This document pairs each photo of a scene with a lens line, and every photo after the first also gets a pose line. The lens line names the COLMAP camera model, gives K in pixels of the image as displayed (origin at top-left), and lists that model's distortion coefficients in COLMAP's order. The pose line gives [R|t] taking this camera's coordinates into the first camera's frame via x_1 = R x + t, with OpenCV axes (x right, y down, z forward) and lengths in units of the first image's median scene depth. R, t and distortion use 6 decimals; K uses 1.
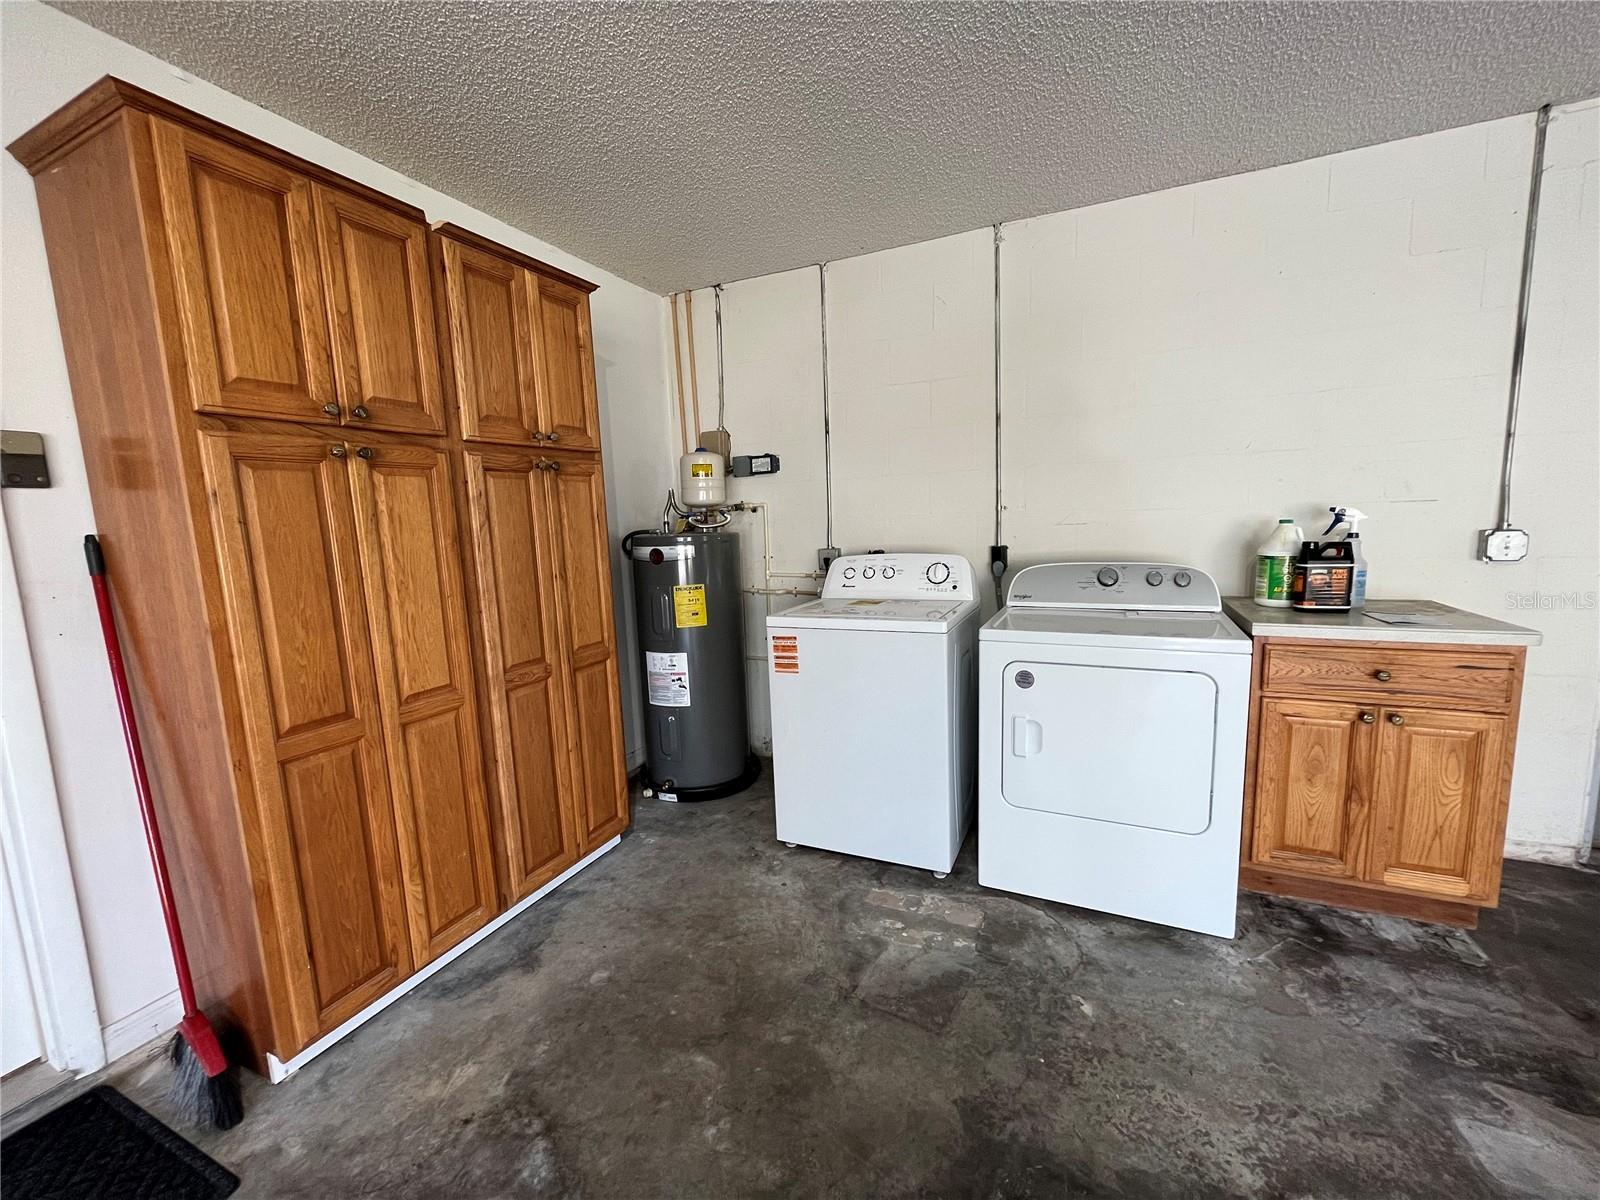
lens RADIAL K [[646.0, 0, 799.9], [0, 646.0, 606.5], [0, 0, 1]] dist [-0.004329, 0.000364]
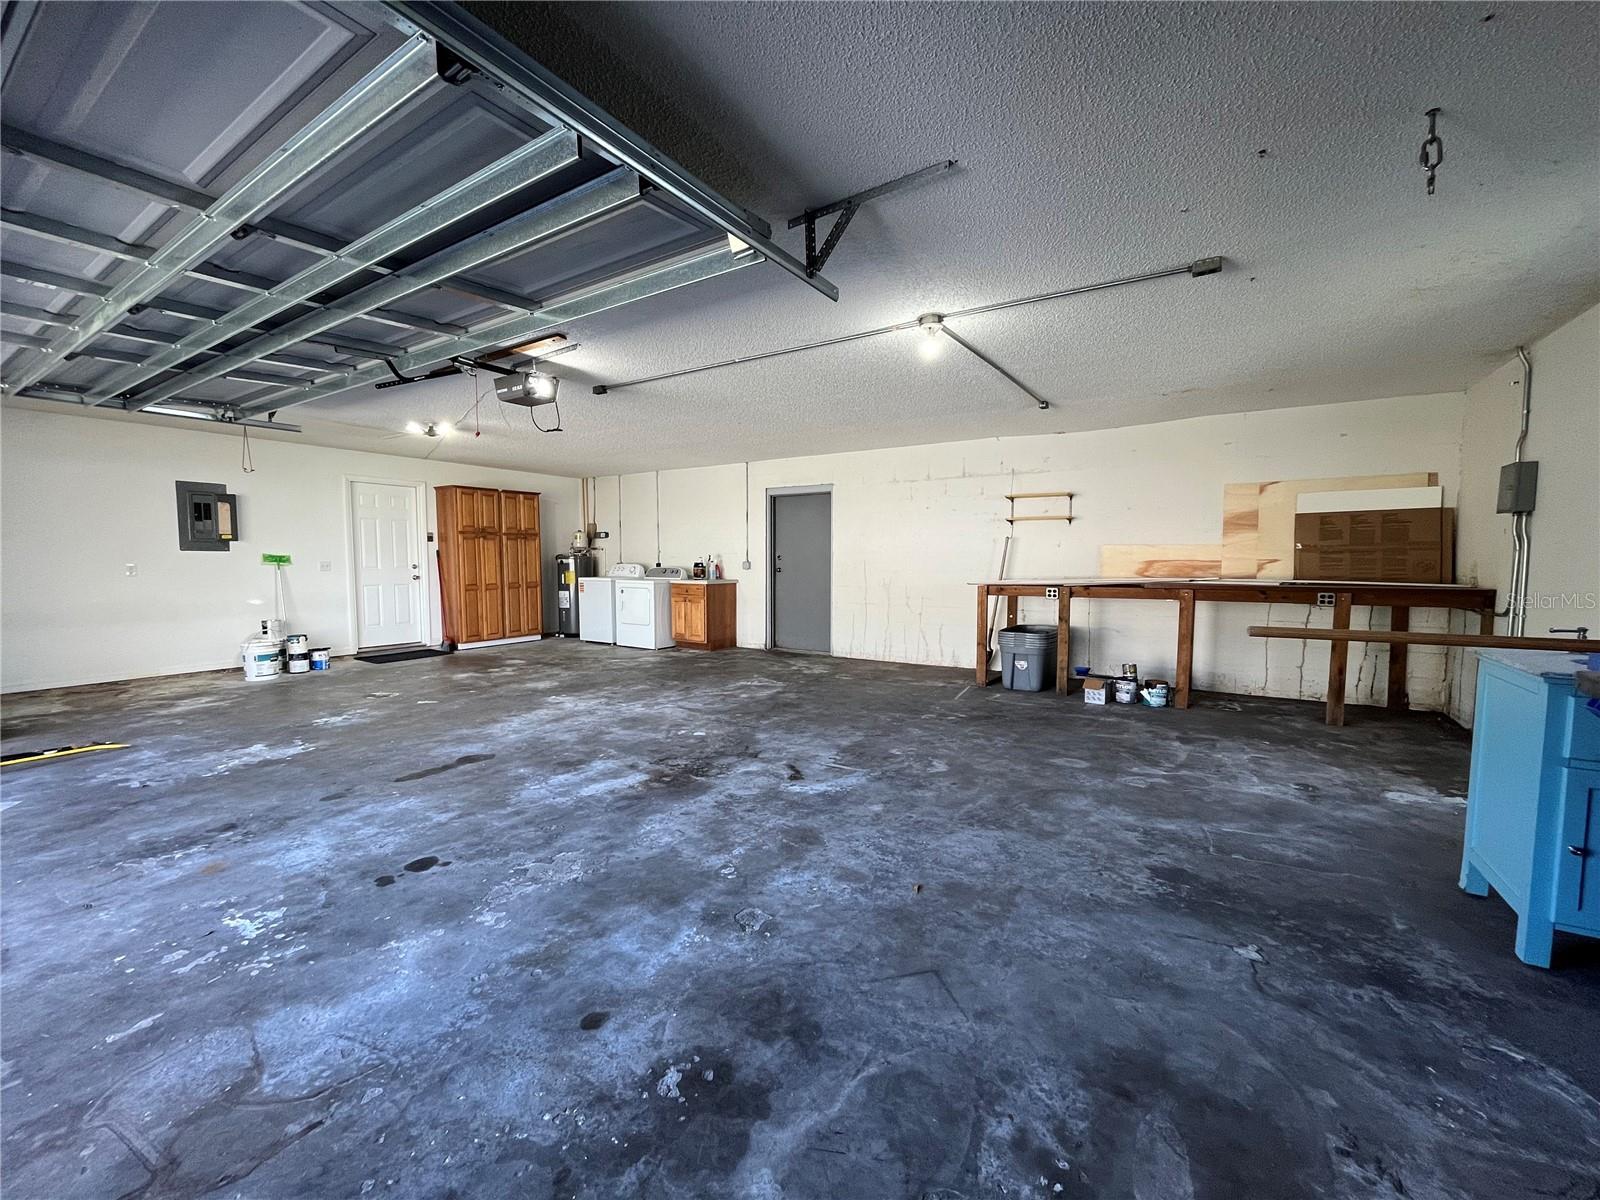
lens RADIAL K [[646.0, 0, 796.3], [0, 646.0, 599.5], [0, 0, 1]] dist [-0.004329, 0.000364]
pose [[0.989211, 0.046422, -0.138949, 2.072643], [-0.055443, 0.996549, -0.061773, 0.363971], [0.135602, 0.068810, 0.988371, -3.039711]]
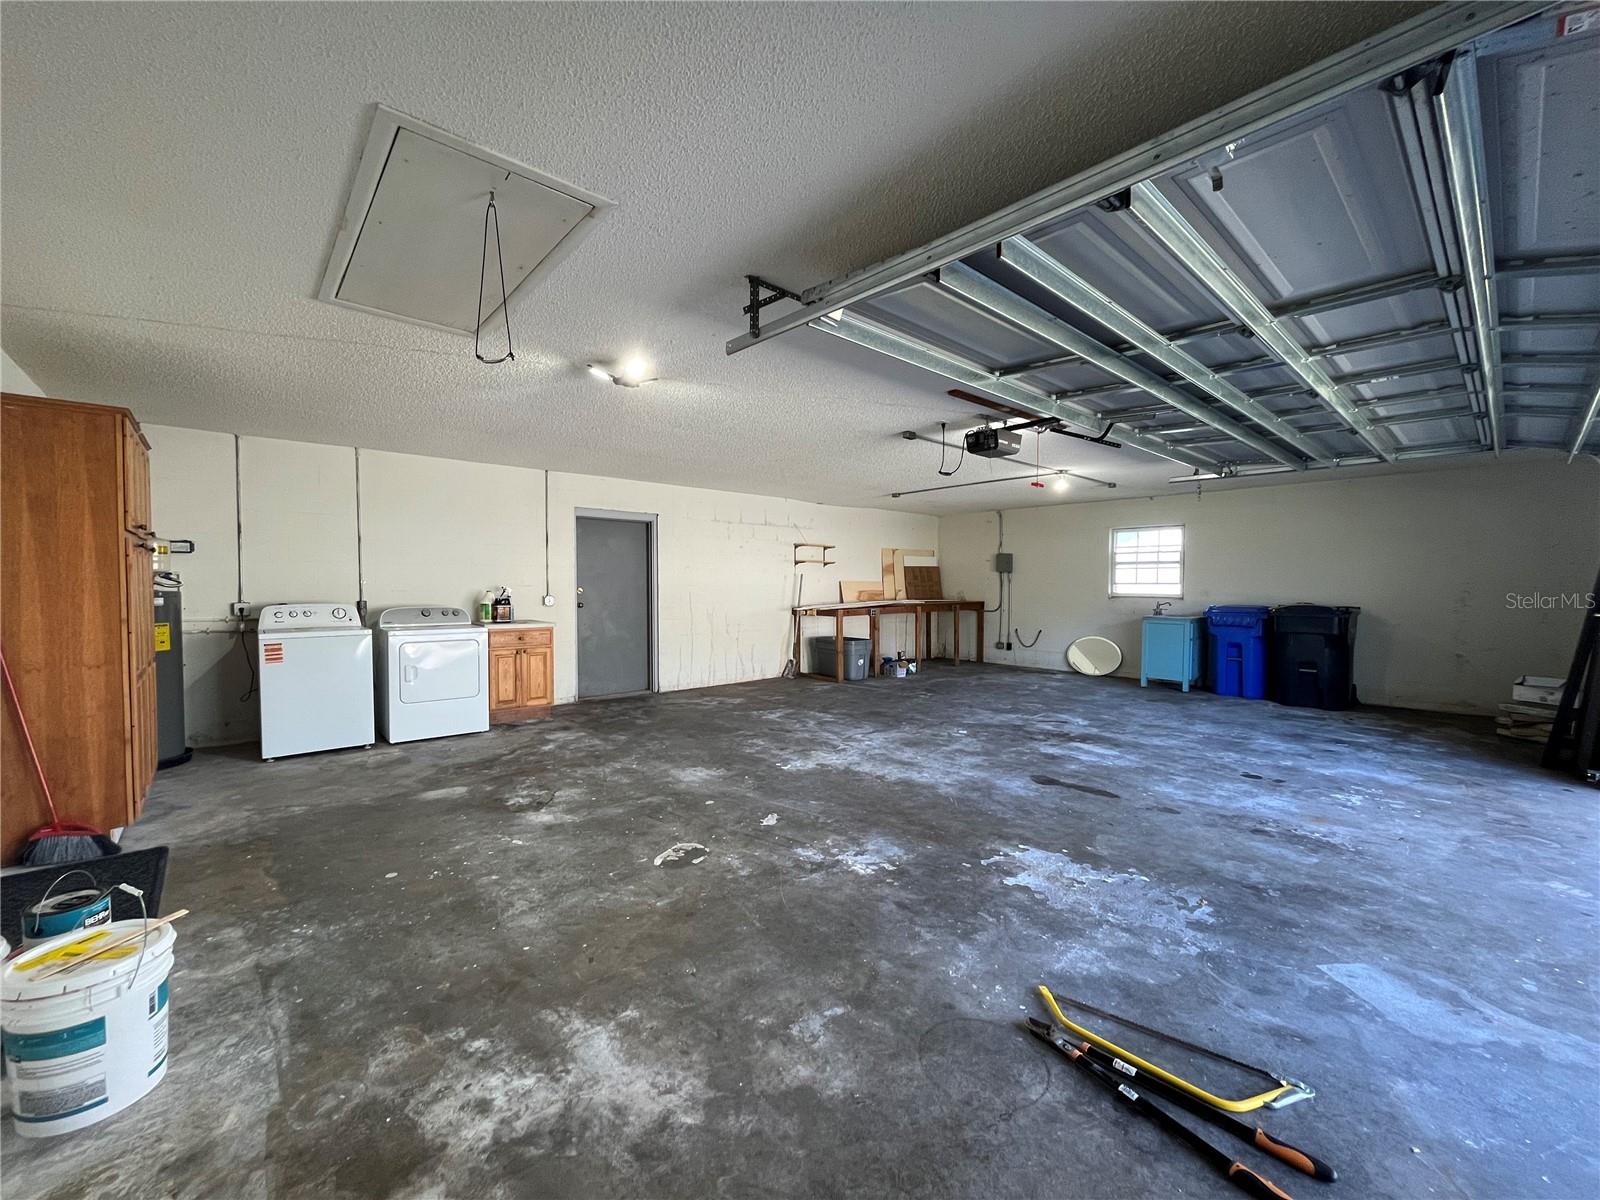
lens RADIAL K [[646.0, 0, 795.5], [0, 646.0, 600.6], [0, 0, 1]] dist [-0.004329, 0.000364]
pose [[0.400606, 0.014974, 0.916128, -1.363953], [0.105583, 0.992451, -0.062391, 0.238814], [-0.910147, 0.121722, 0.396001, -1.401201]]
